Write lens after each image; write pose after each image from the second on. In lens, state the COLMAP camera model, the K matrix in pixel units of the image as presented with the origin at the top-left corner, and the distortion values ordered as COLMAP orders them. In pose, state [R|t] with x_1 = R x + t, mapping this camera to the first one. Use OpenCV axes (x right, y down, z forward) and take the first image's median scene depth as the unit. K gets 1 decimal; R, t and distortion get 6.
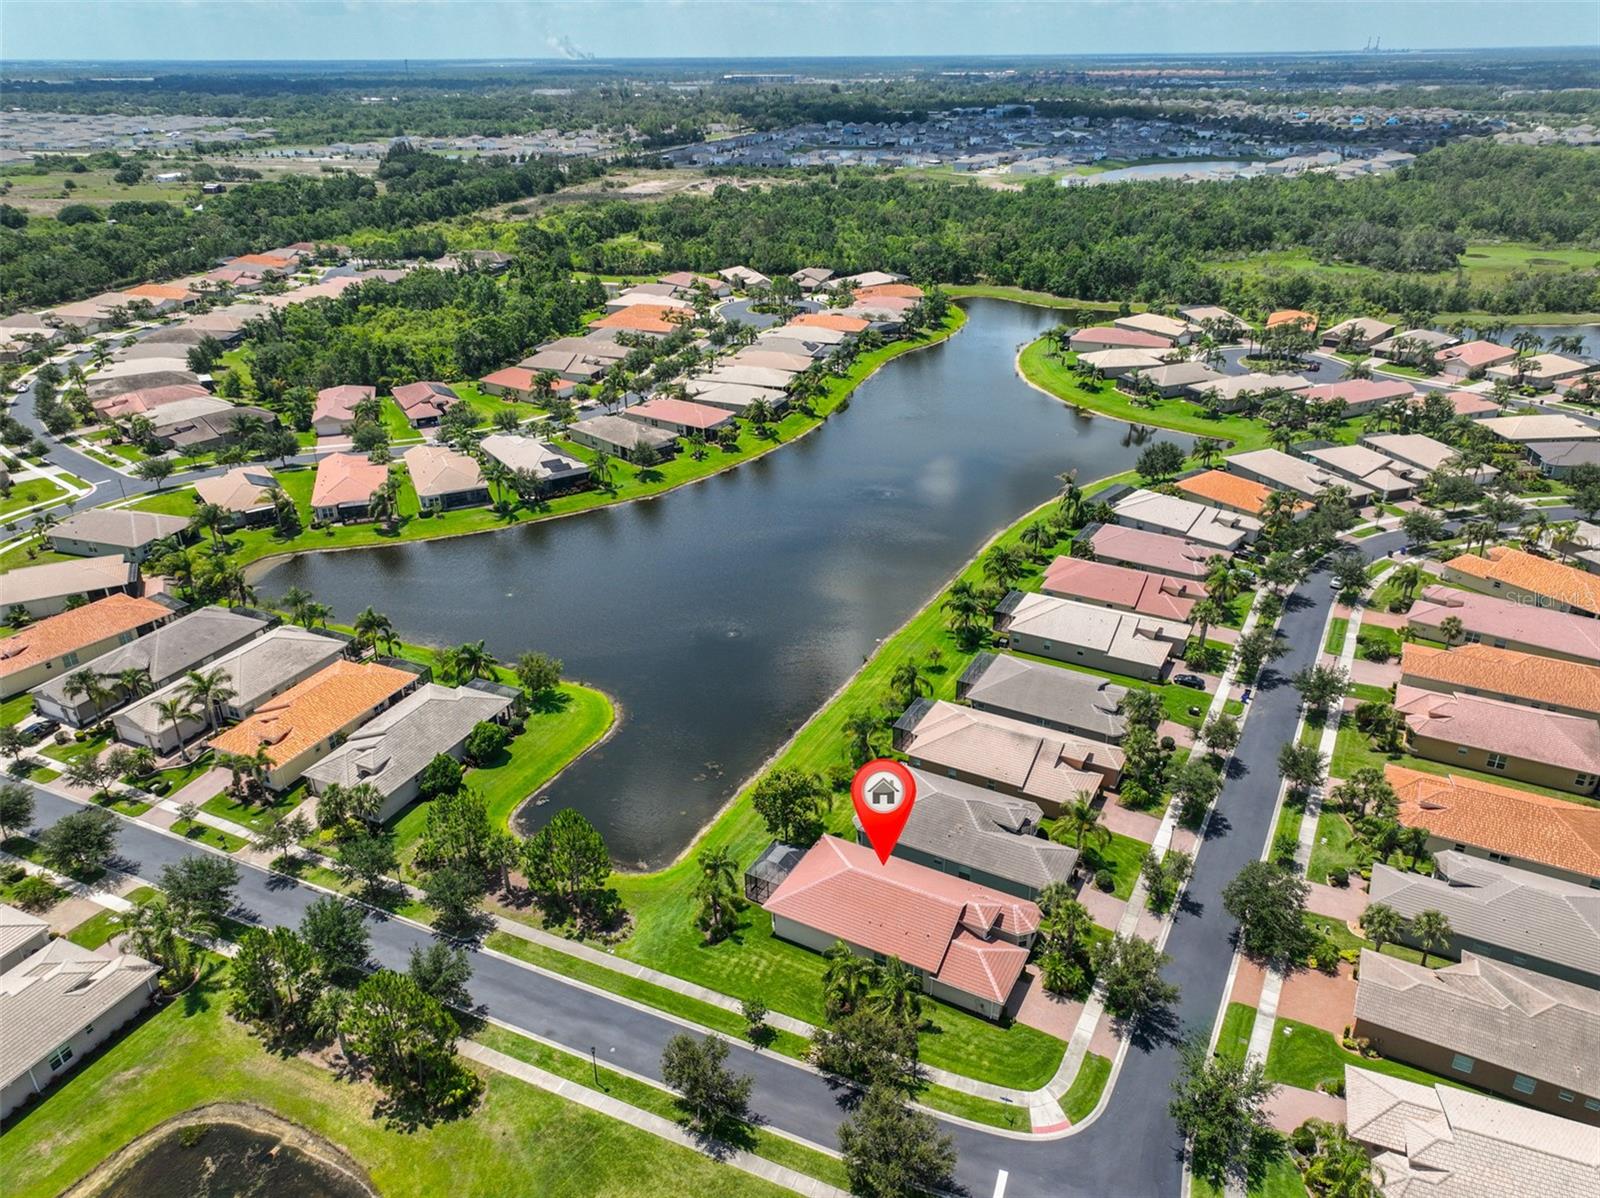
lens RADIAL K [[1133.7, 0, 800.0], [0, 1133.7, 599.0], [0, 0, 1]] dist [0.008375, 0.006407]
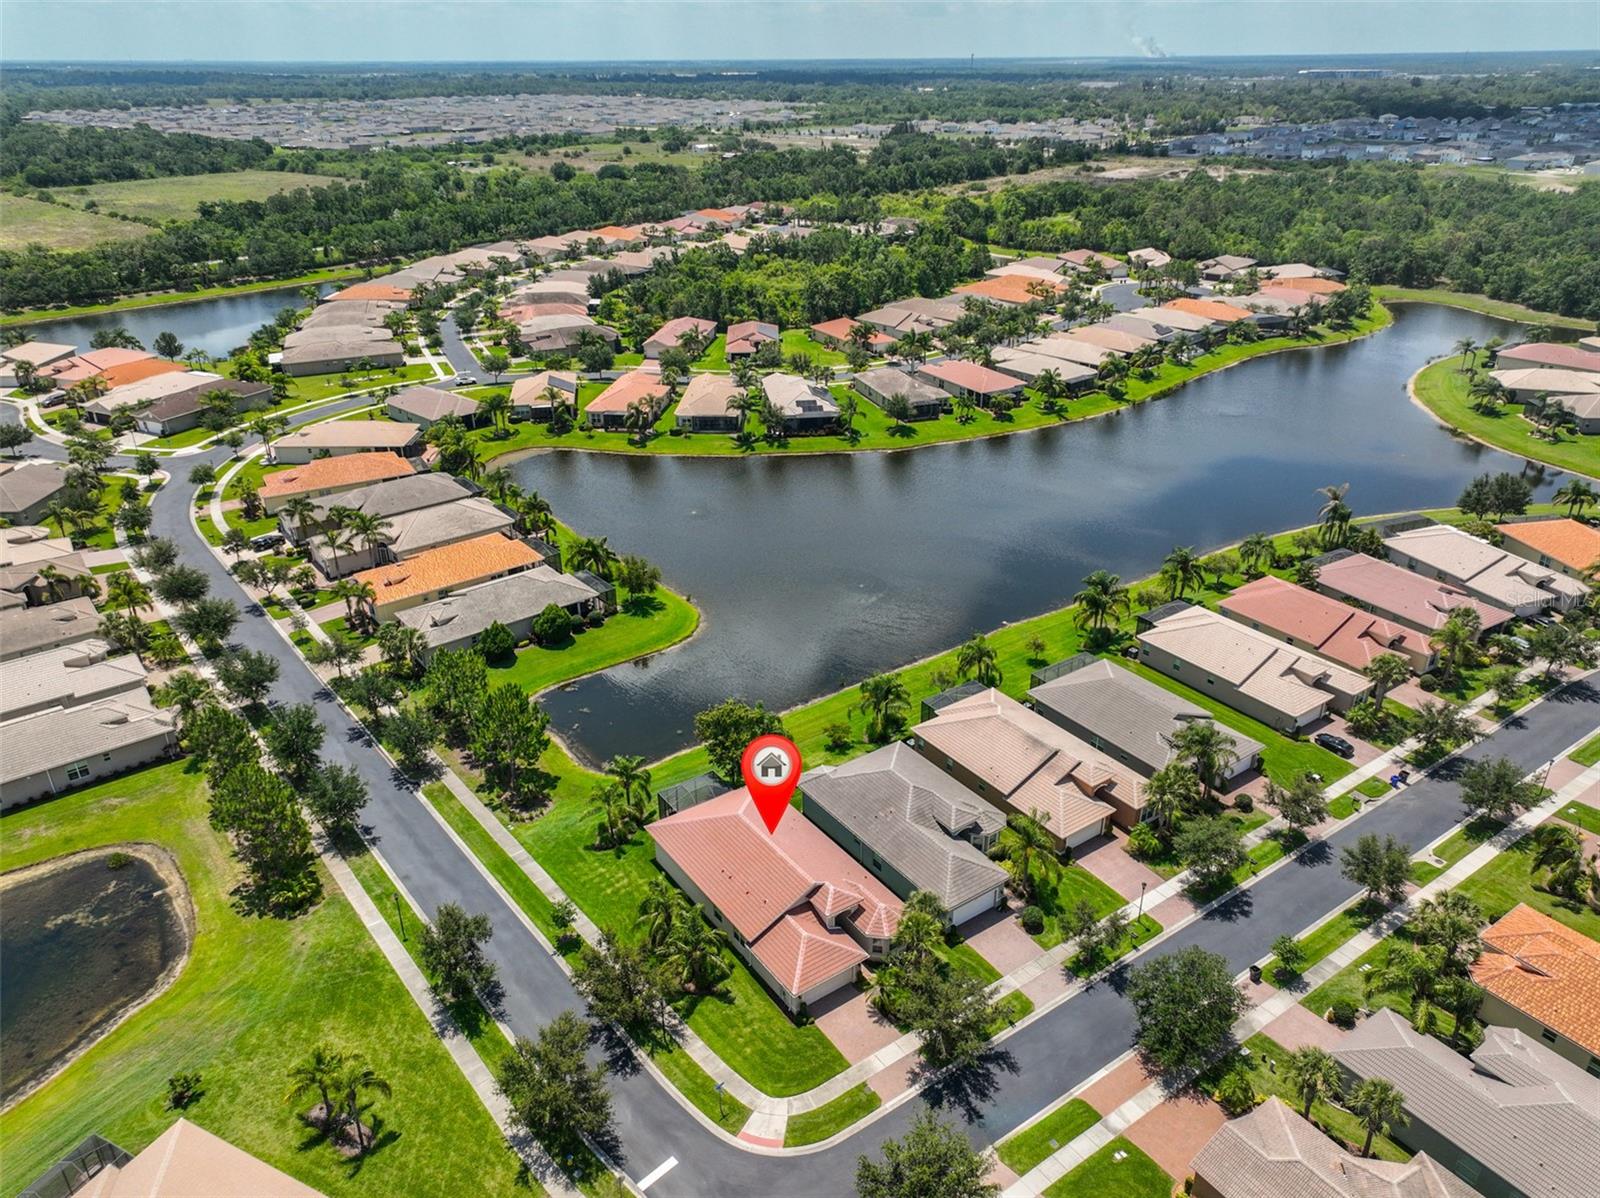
lens RADIAL K [[1125.5, 0, 800.0], [0, 1125.5, 599.0], [0, 0, 1]] dist [0.001999, 0.017663]
pose [[0.893916, 0.196562, -0.402837, 0.223806], [-0.195752, 0.979682, 0.043647, 0.008631], [0.403232, 0.039839, 0.914230, 0.093450]]
